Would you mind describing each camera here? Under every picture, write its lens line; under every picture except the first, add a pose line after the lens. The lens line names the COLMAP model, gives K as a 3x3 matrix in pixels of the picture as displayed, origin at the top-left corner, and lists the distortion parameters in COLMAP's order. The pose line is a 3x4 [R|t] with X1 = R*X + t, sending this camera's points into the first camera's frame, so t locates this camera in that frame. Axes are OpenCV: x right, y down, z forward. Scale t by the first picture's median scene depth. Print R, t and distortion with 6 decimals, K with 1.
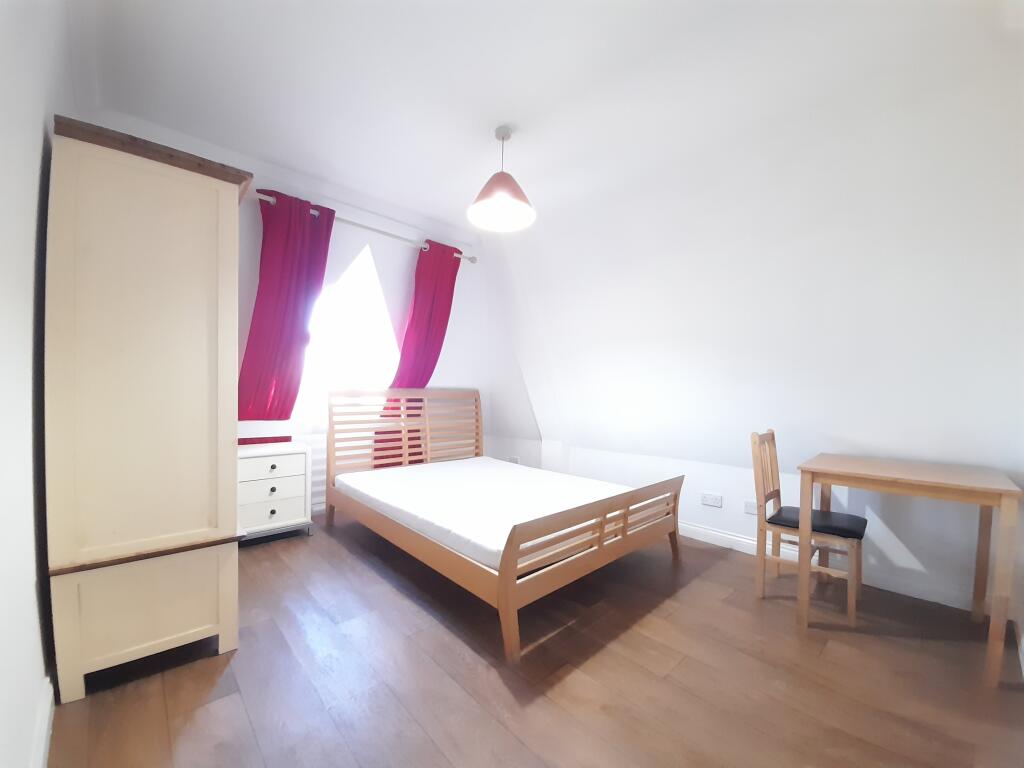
lens RADIAL K [[410.7, 0, 510.3], [0, 410.7, 400.3], [0, 0, 1]] dist [-0.000375, -0.000144]
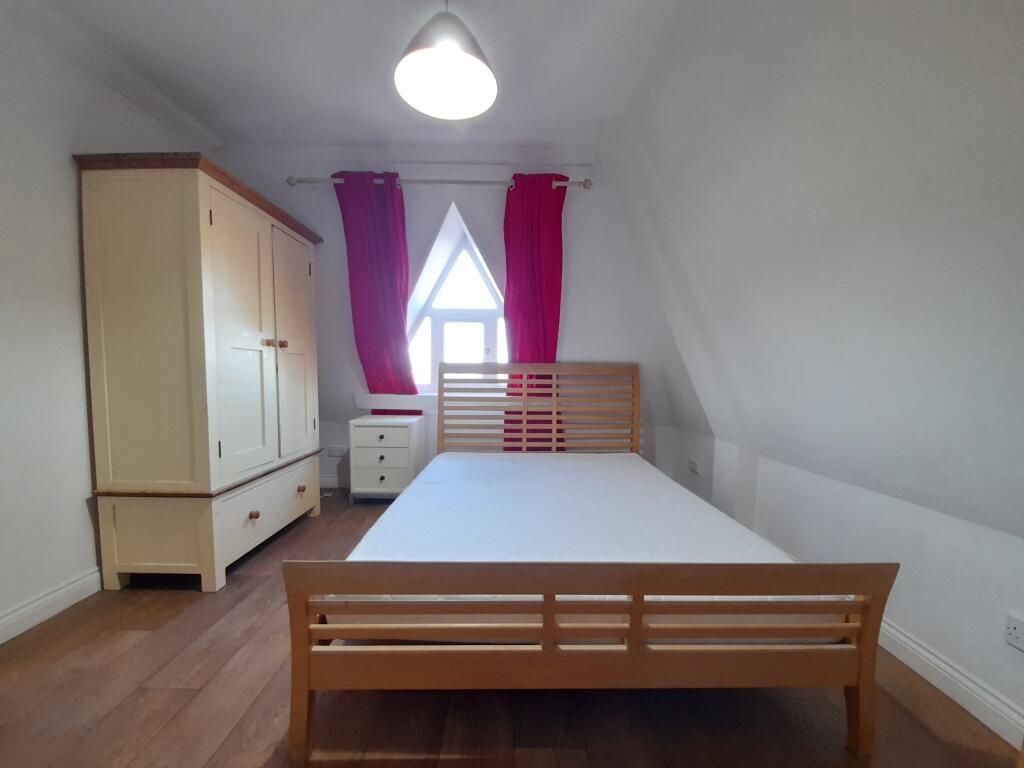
lens RADIAL K [[410.7, 0, 510.3], [0, 410.7, 400.3], [0, 0, 1]] dist [-0.000375, -0.000144]
pose [[0.727102, 0.041208, -0.685291, 0.331040], [-0.009584, 0.998709, 0.049886, 0.007339], [0.686462, -0.029704, 0.726558, 0.370255]]
